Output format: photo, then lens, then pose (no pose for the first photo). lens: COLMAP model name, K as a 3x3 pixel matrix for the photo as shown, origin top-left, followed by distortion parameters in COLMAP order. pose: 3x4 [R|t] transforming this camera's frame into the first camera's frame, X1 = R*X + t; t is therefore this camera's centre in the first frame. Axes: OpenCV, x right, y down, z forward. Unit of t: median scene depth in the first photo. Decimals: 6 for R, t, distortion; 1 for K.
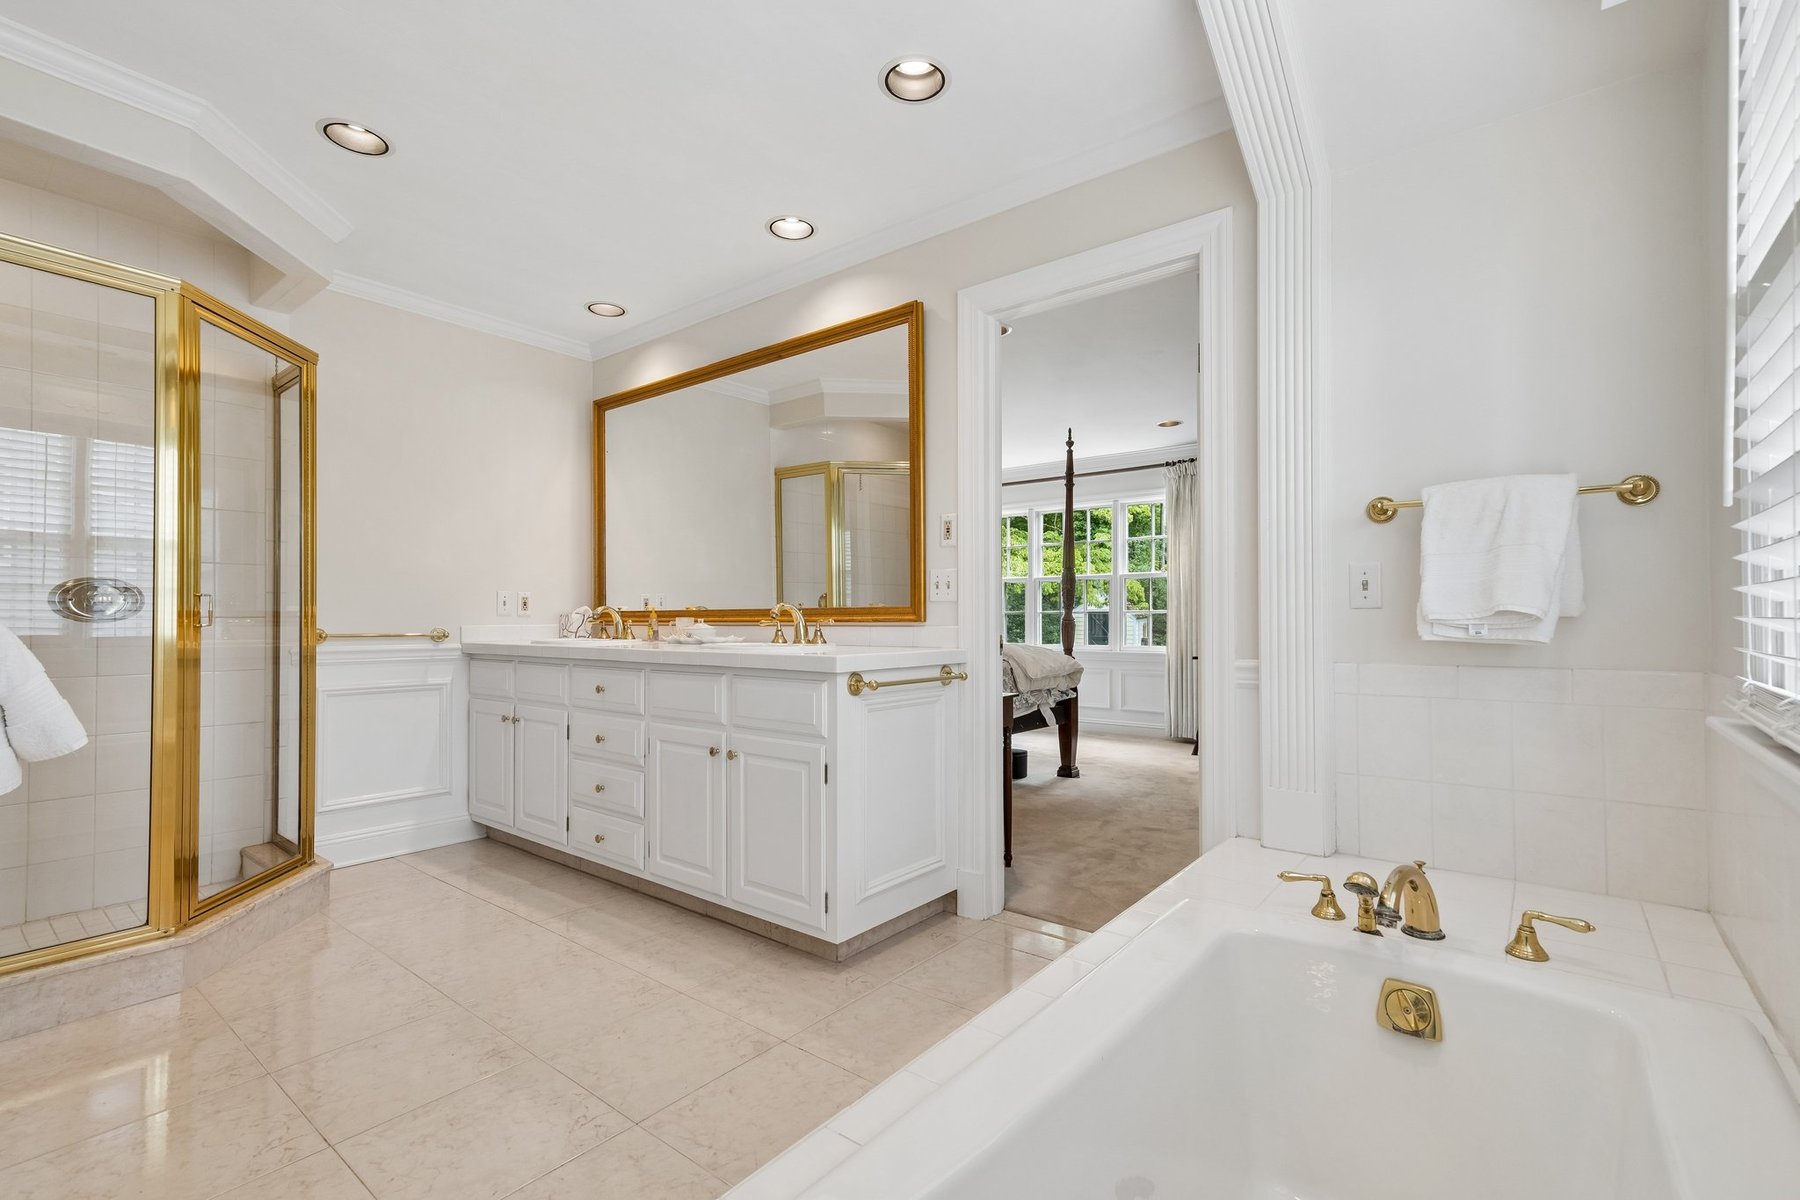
lens RADIAL K [[813.8, 0, 892.3], [0, 813.8, 616.3], [0, 0, 1]] dist [0.000423, 0.000076]
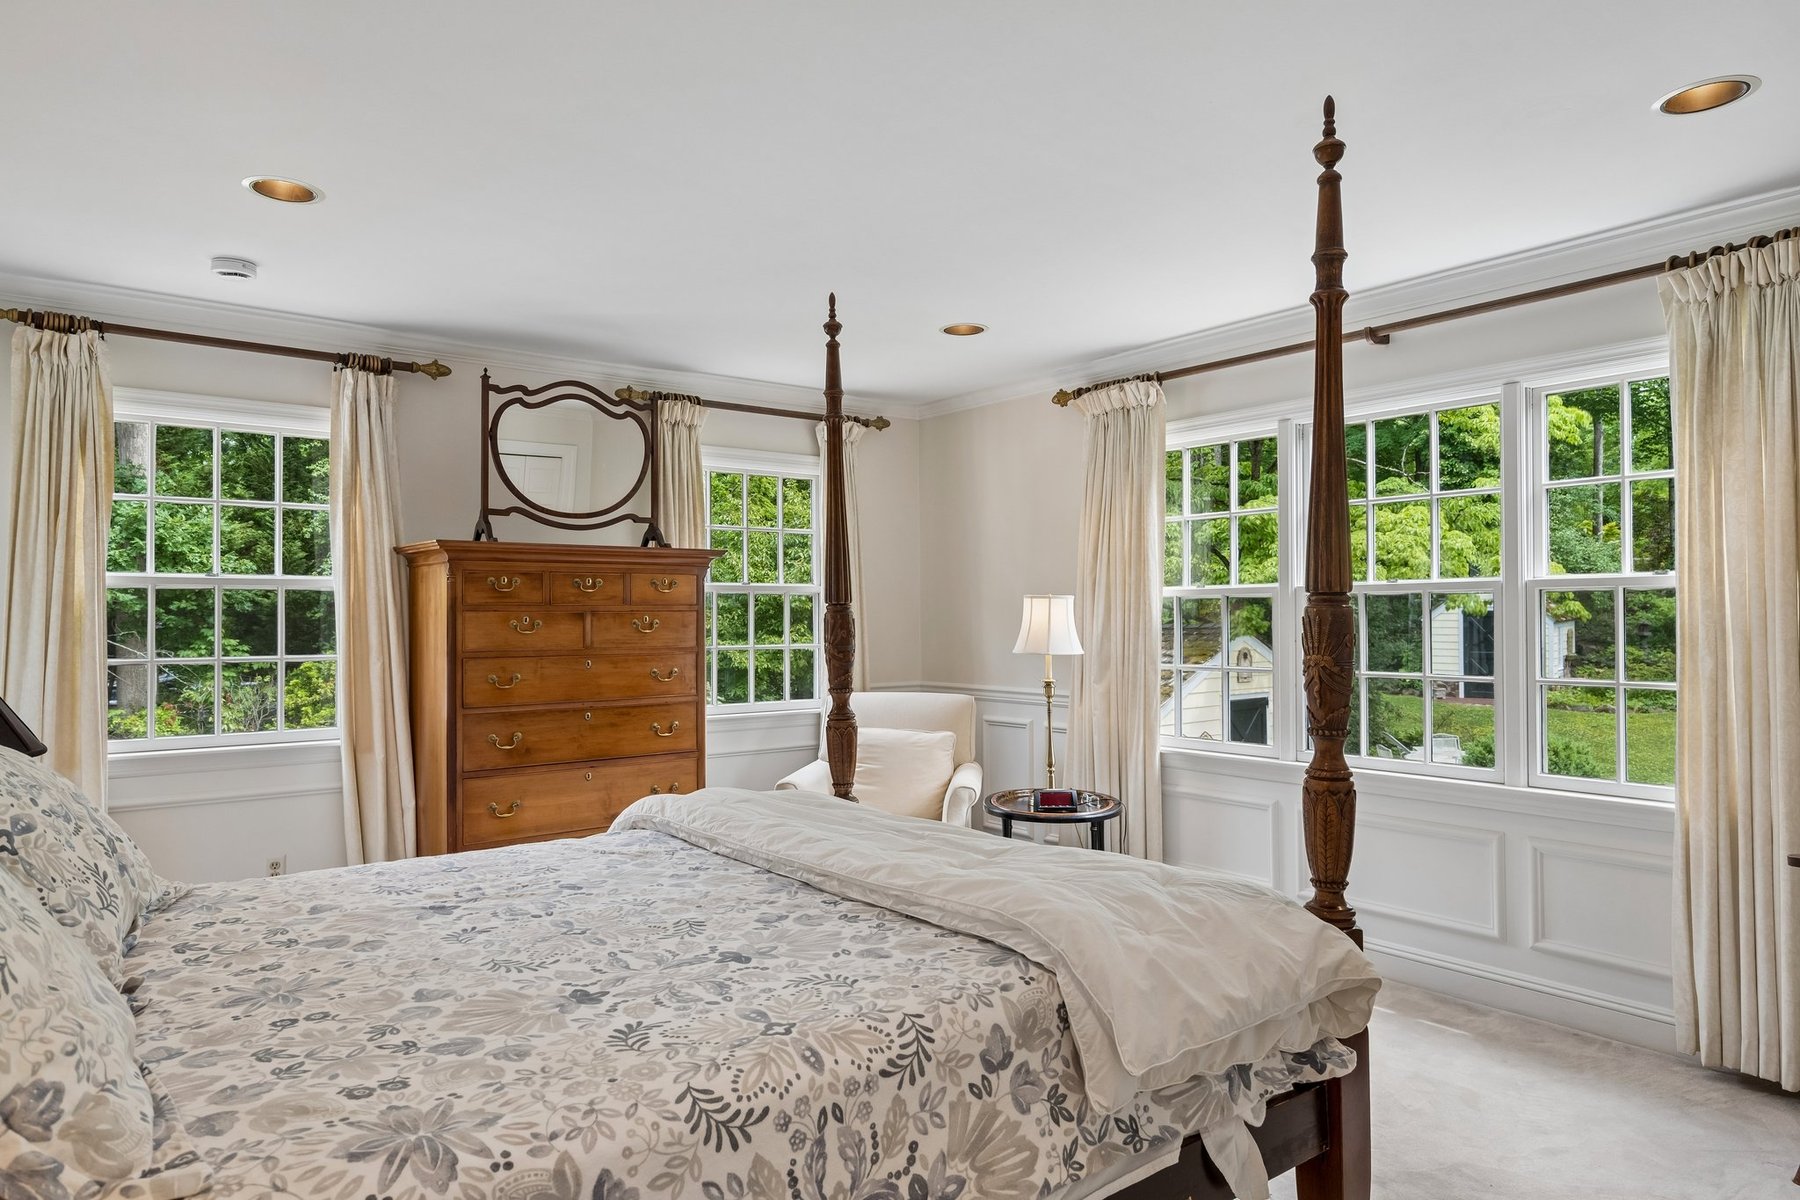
lens RADIAL K [[1104.0, 0, 900.0], [0, 1104.0, 600.0], [0, 0, 1]] dist [-0.002421, -0.000240]
pose [[0.971596, -0.008546, -0.236492, 0.128312], [0.007015, 0.999949, -0.007314, -0.043348], [0.236542, 0.005448, 0.971606, 0.470655]]
